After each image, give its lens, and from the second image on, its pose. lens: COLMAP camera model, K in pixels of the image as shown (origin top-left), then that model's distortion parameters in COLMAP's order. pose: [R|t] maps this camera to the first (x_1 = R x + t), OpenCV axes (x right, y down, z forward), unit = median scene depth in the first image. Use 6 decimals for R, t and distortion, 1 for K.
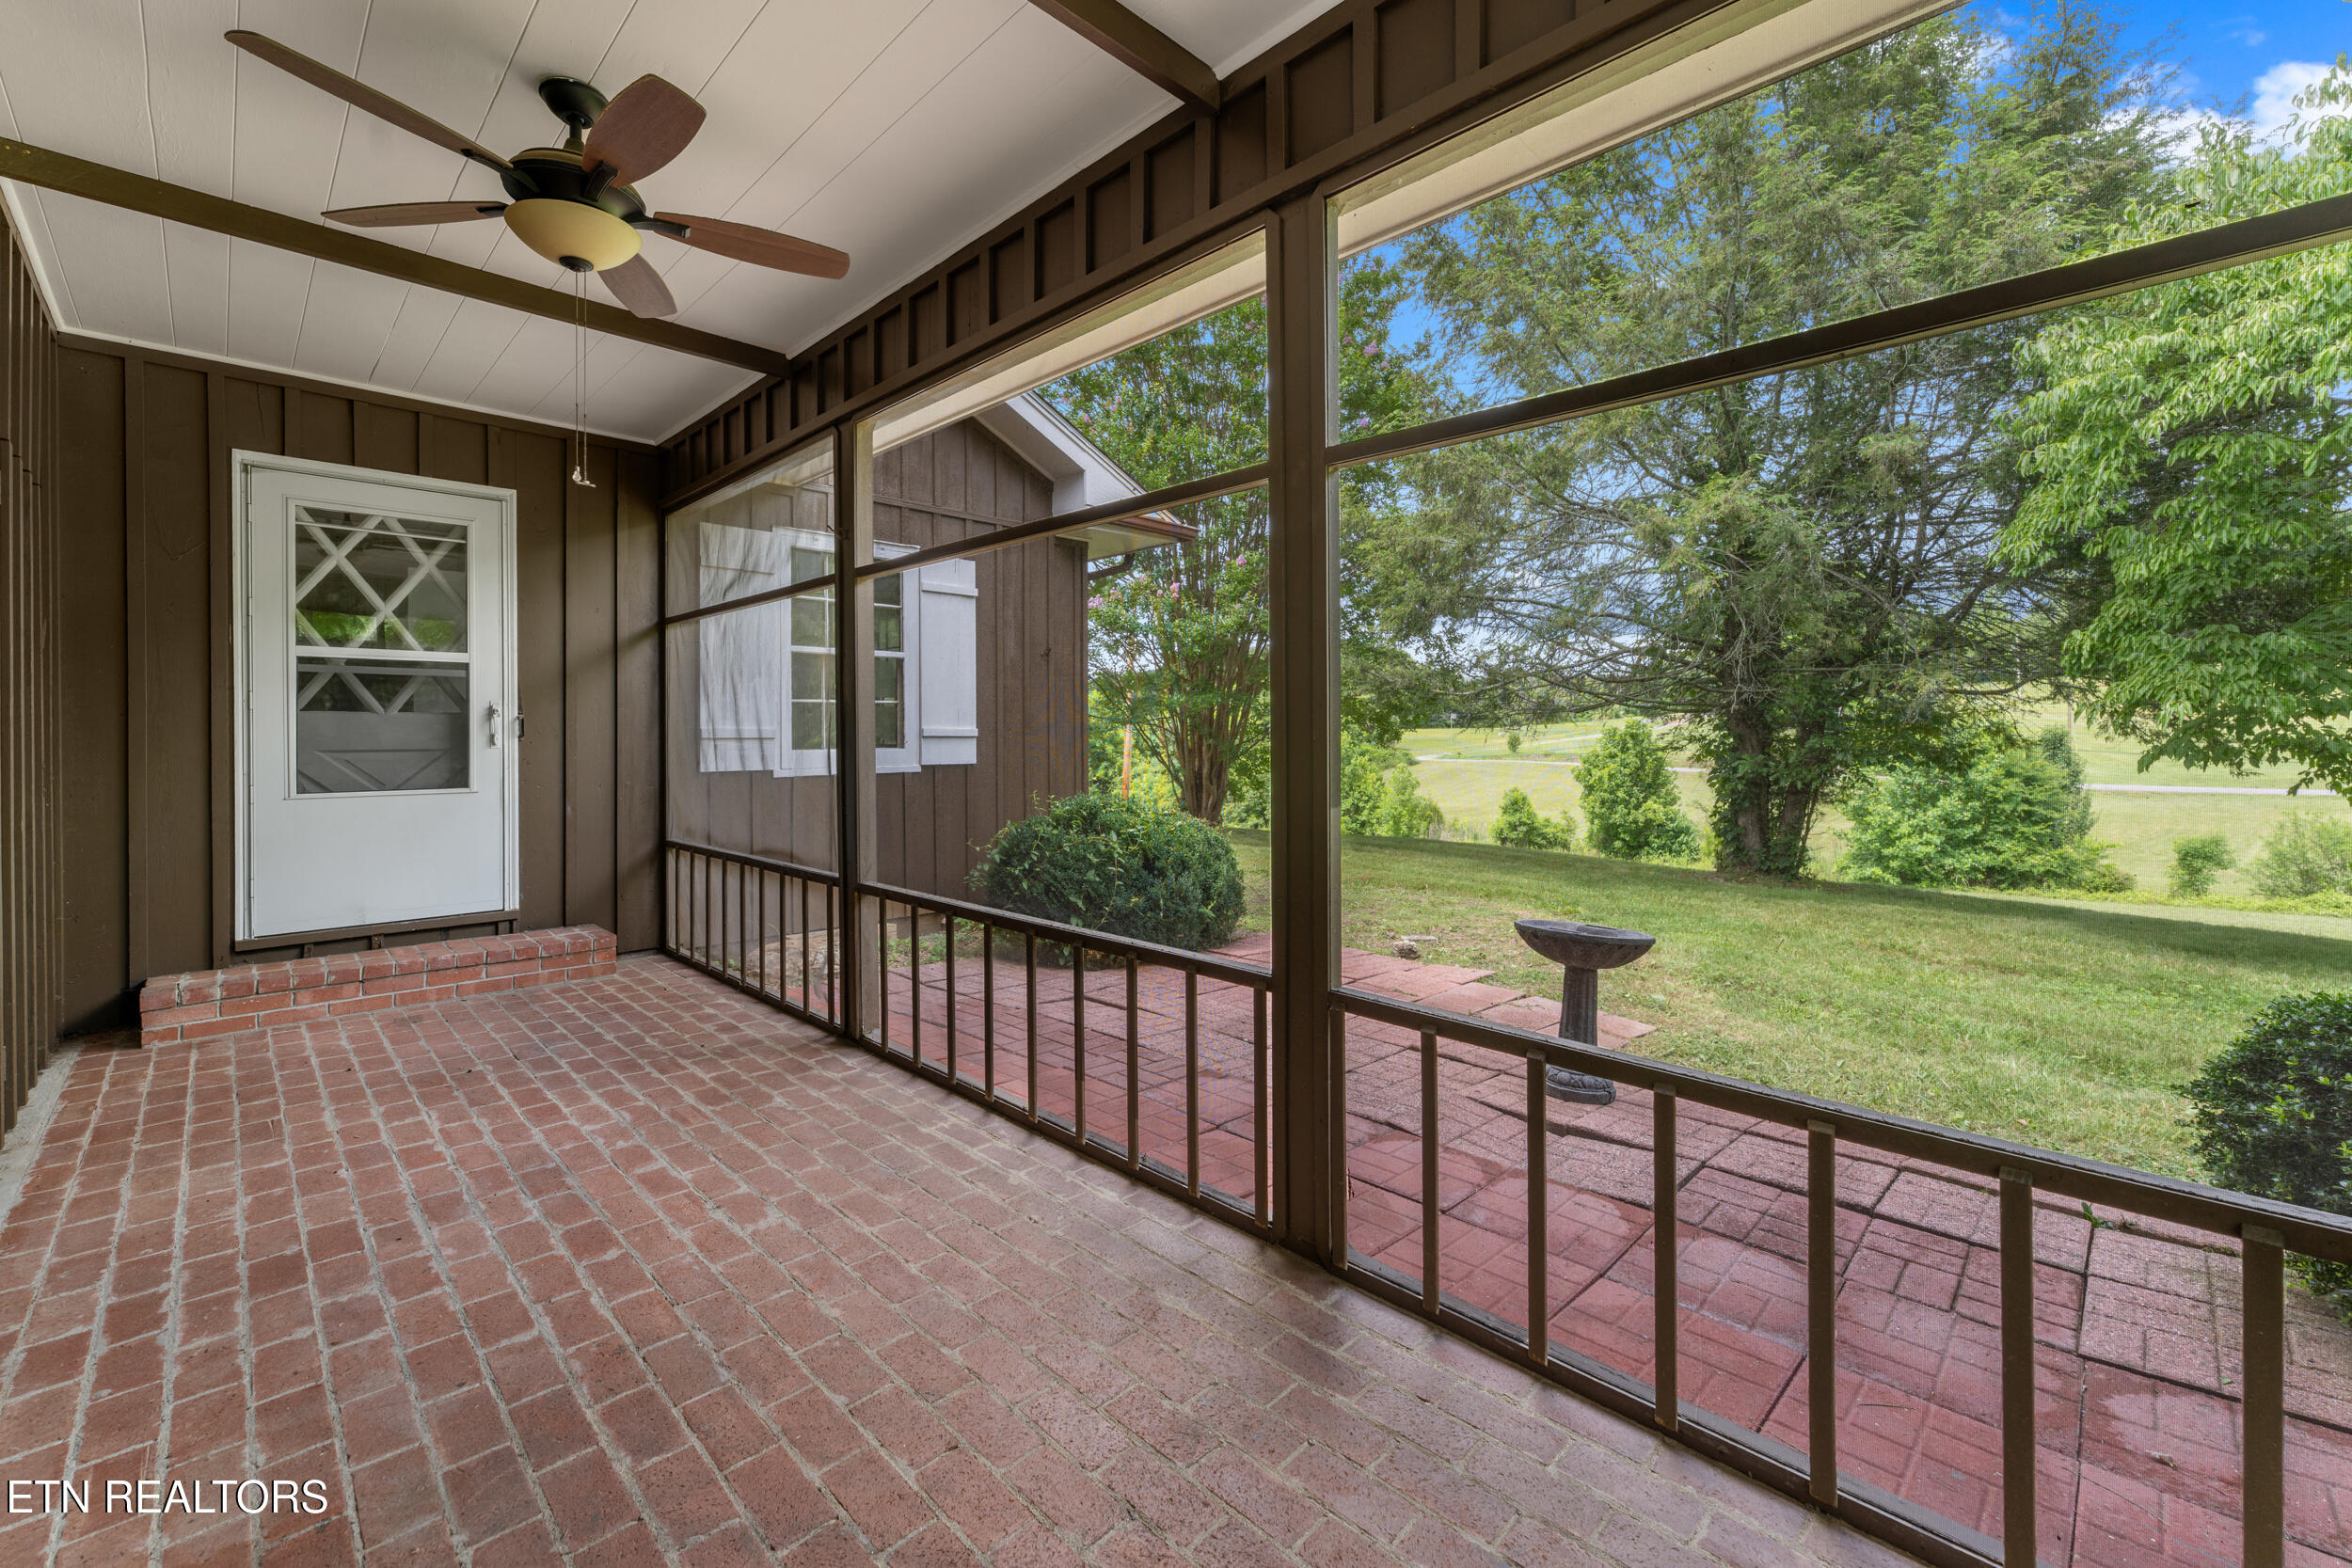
lens RADIAL K [[972.9, 0, 1171.9], [0, 972.9, 733.6], [0, 0, 1]] dist [0.016814, 0.000163]
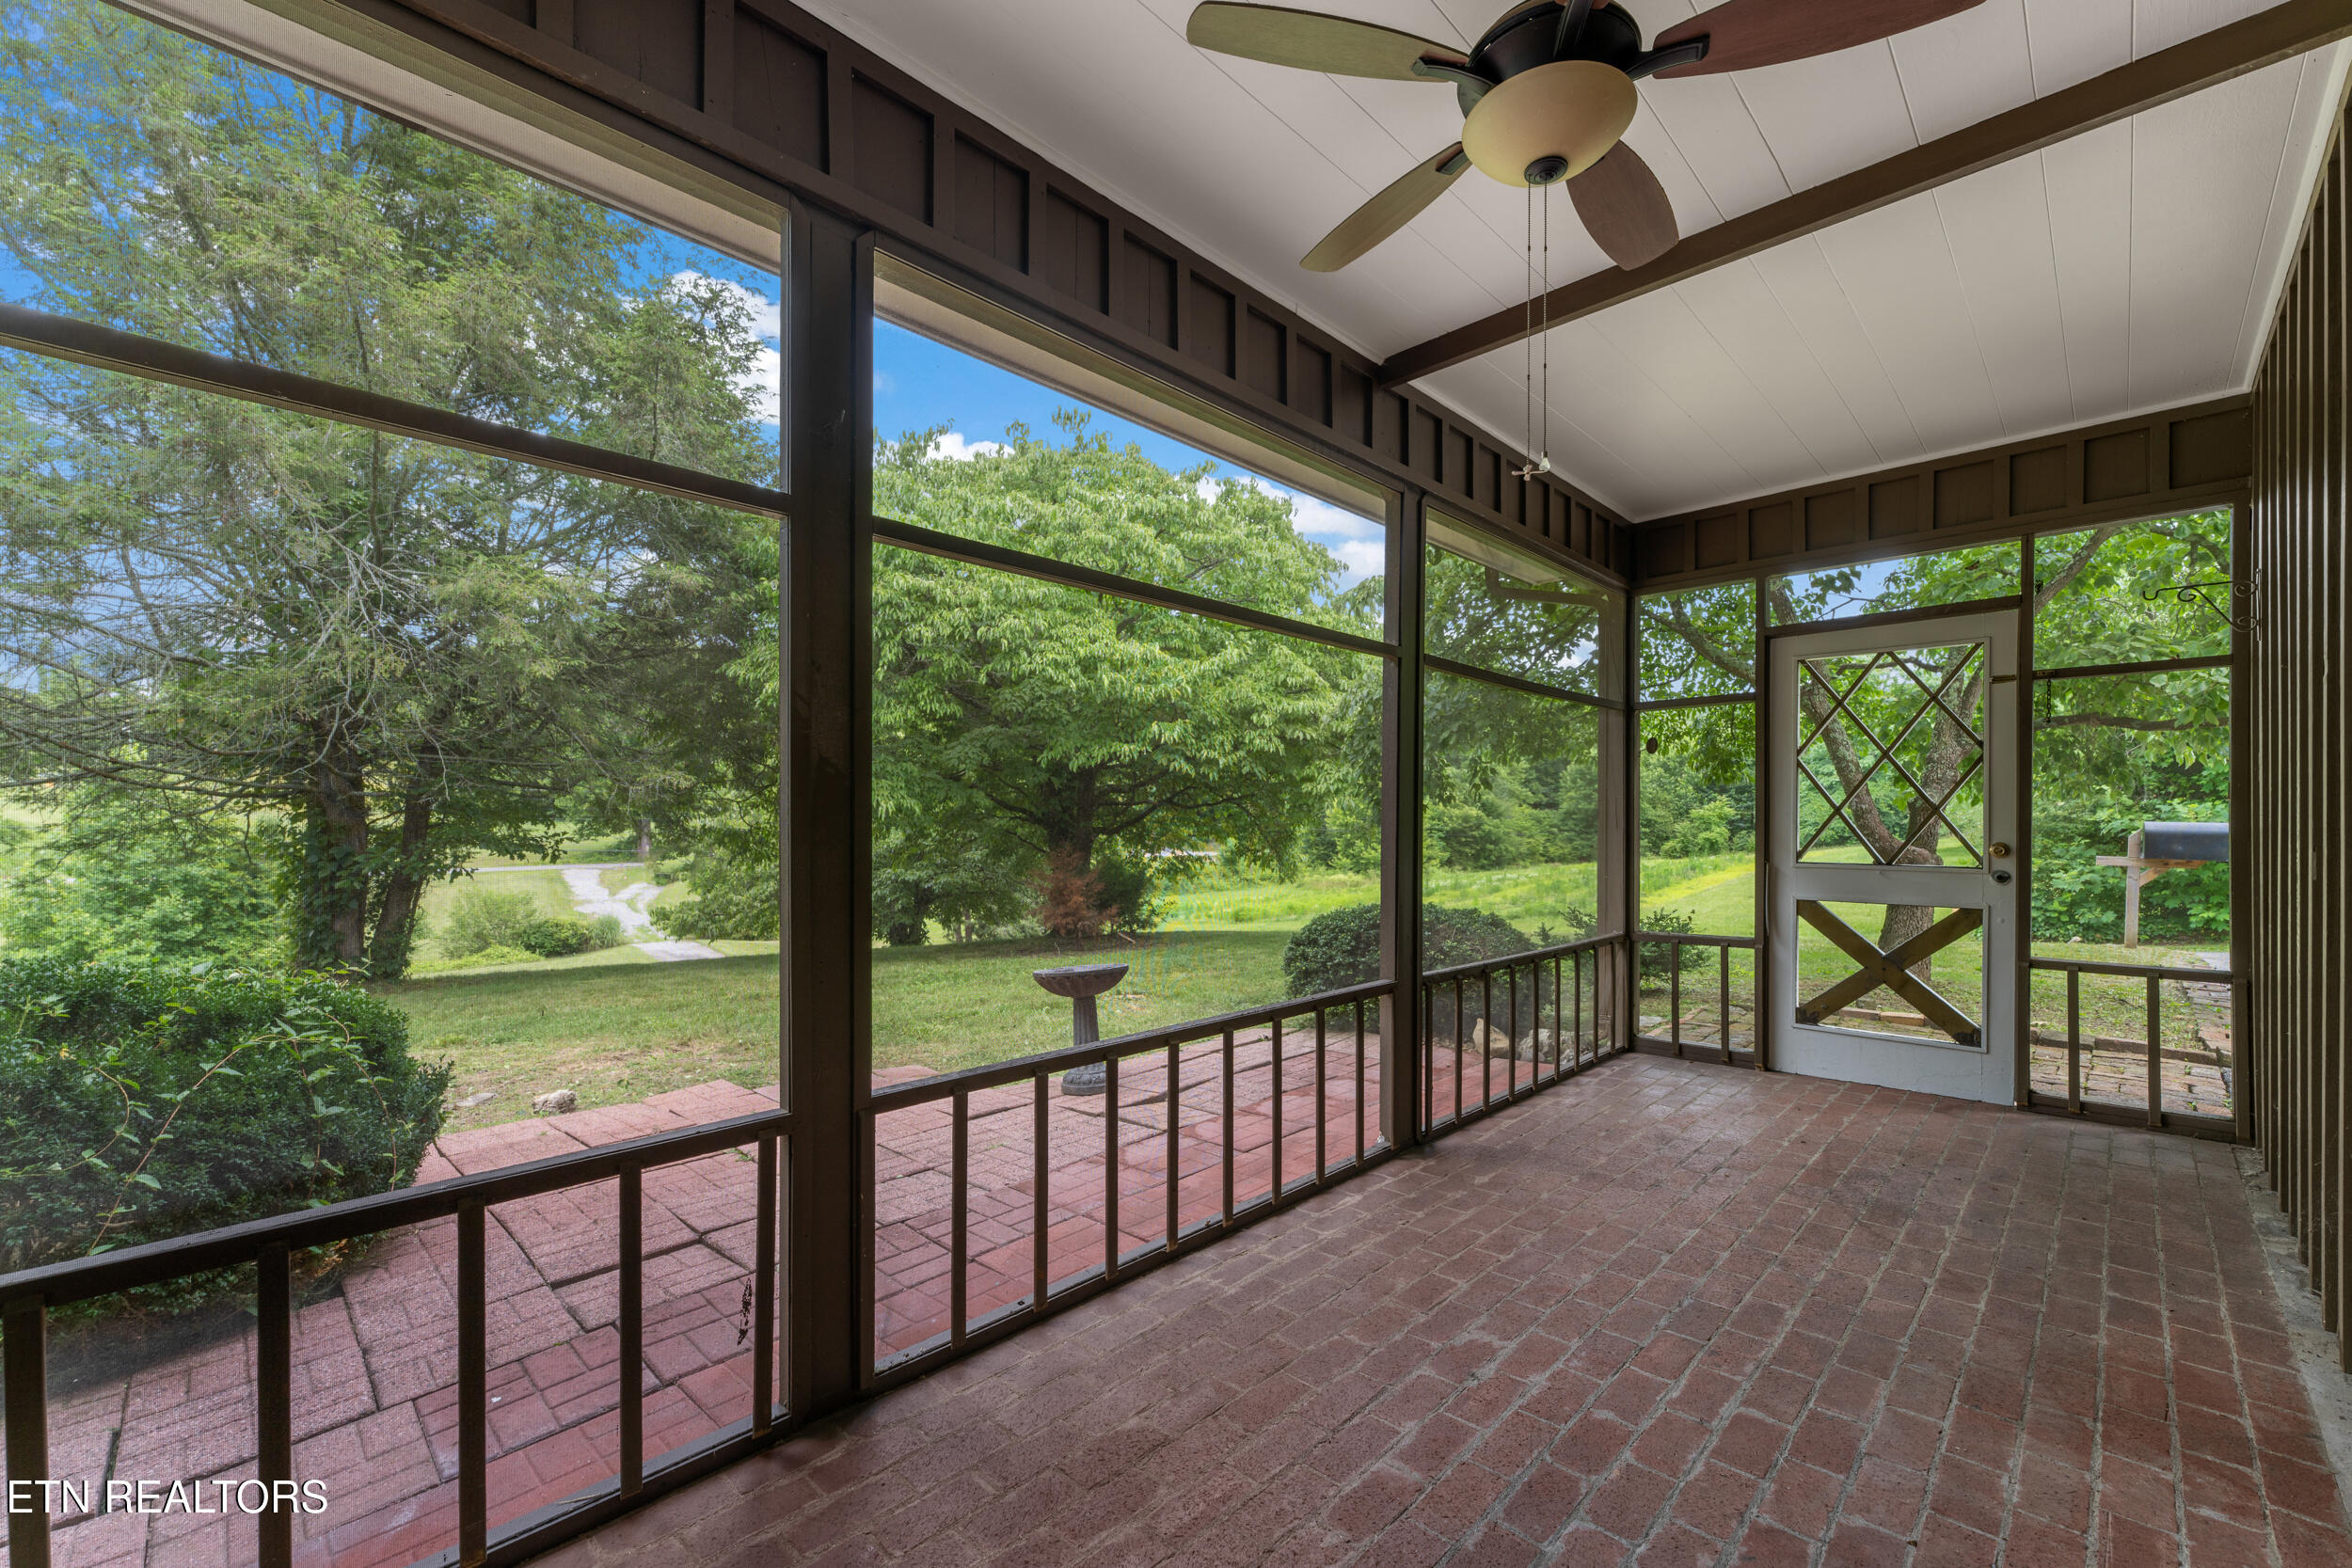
lens RADIAL K [[957.2, 0, 1187.2], [0, 957.2, 814.3], [0, 0, 1]] dist [-0.000156, -0.000092]
pose [[-0.022236, 0.010303, 0.999700, -0.731465], [0.001657, 0.999946, -0.010268, 0.004399], [-0.999751, 0.001428, -0.022251, 0.718220]]
